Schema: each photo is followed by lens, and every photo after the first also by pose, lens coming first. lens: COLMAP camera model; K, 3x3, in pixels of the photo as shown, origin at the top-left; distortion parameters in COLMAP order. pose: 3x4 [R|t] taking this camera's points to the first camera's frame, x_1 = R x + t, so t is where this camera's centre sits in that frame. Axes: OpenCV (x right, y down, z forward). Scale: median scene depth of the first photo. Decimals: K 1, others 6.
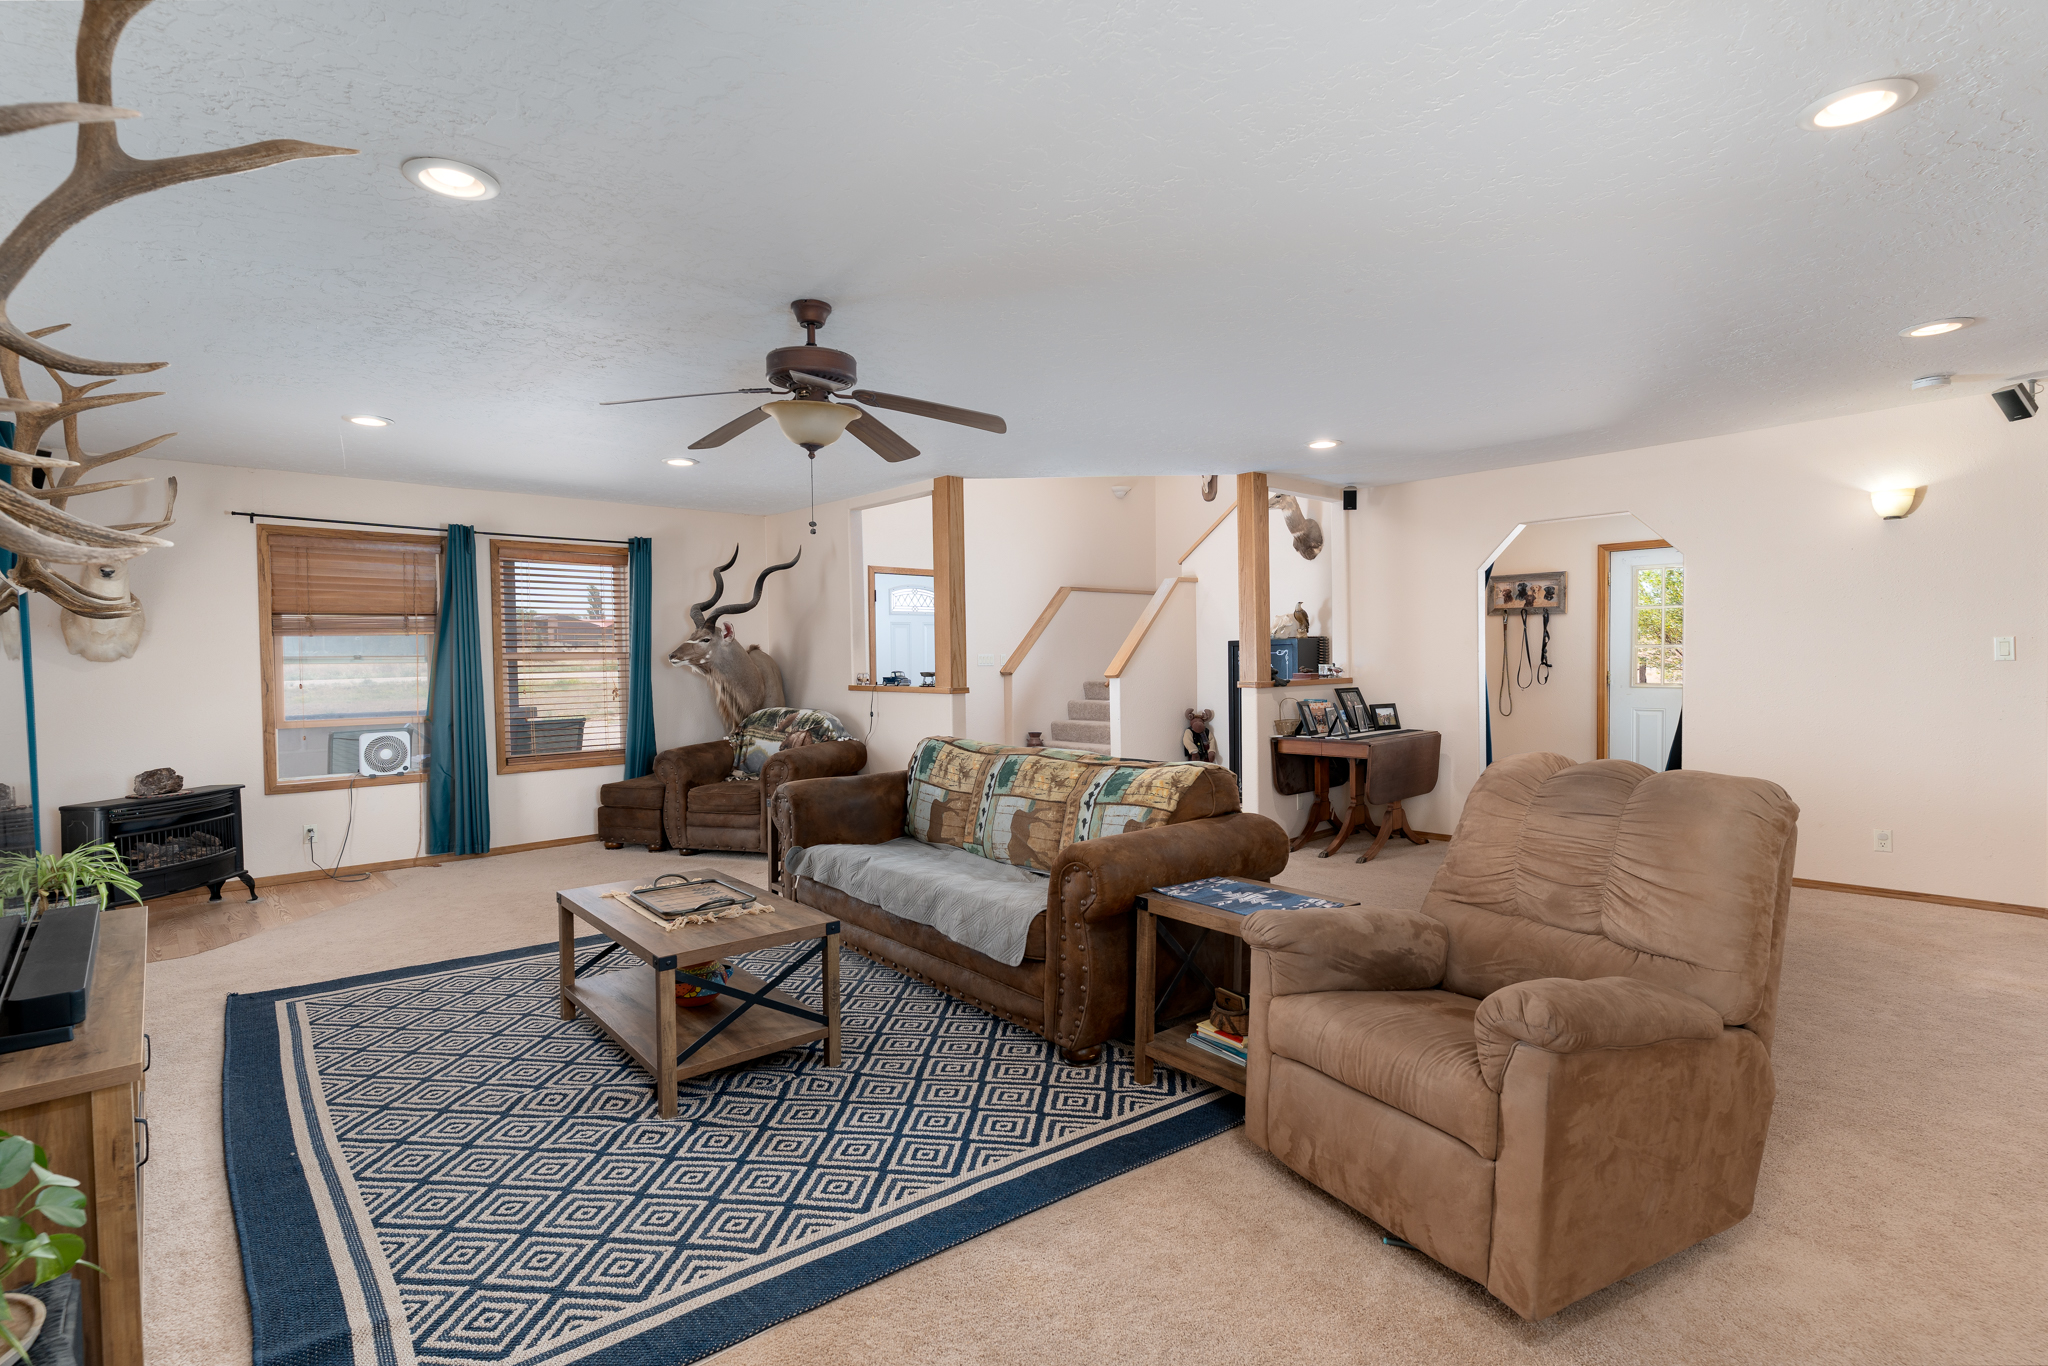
lens RADIAL K [[980.6, 0, 1015.0], [0, 980.6, 679.5], [0, 0, 1]] dist [0.001405, -0.000450]
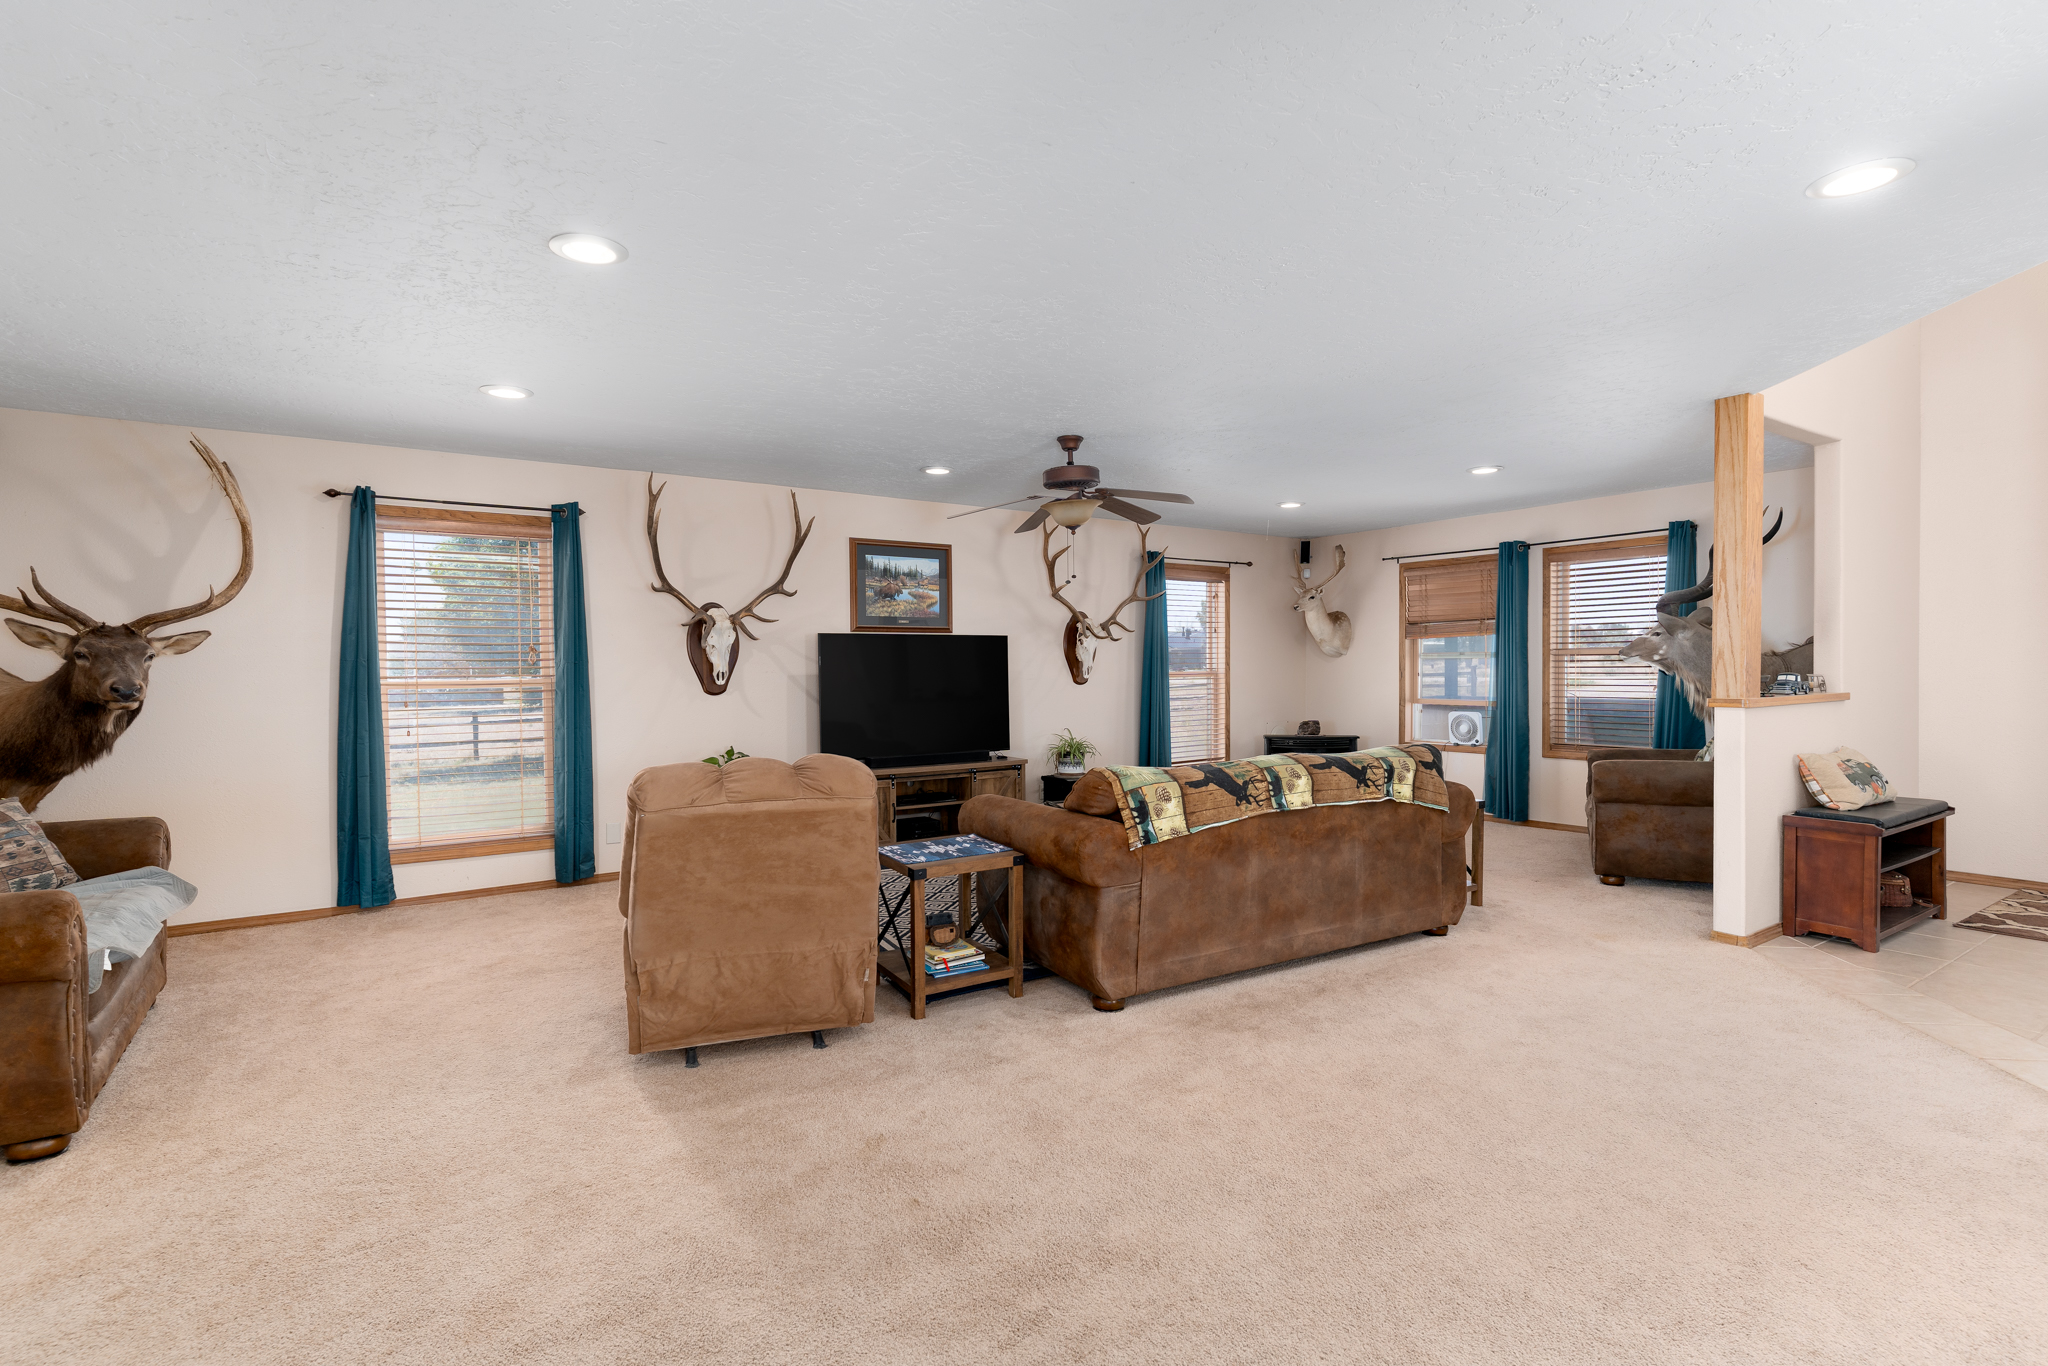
lens RADIAL K [[980.6, 0, 1015.0], [0, 980.6, 677.0], [0, 0, 1]] dist [0.001405, -0.000450]
pose [[-0.112680, 0.023495, -0.993353, 0.706125], [-0.011045, 0.999629, 0.024896, -0.017407], [0.993570, 0.013777, -0.112379, 0.556218]]
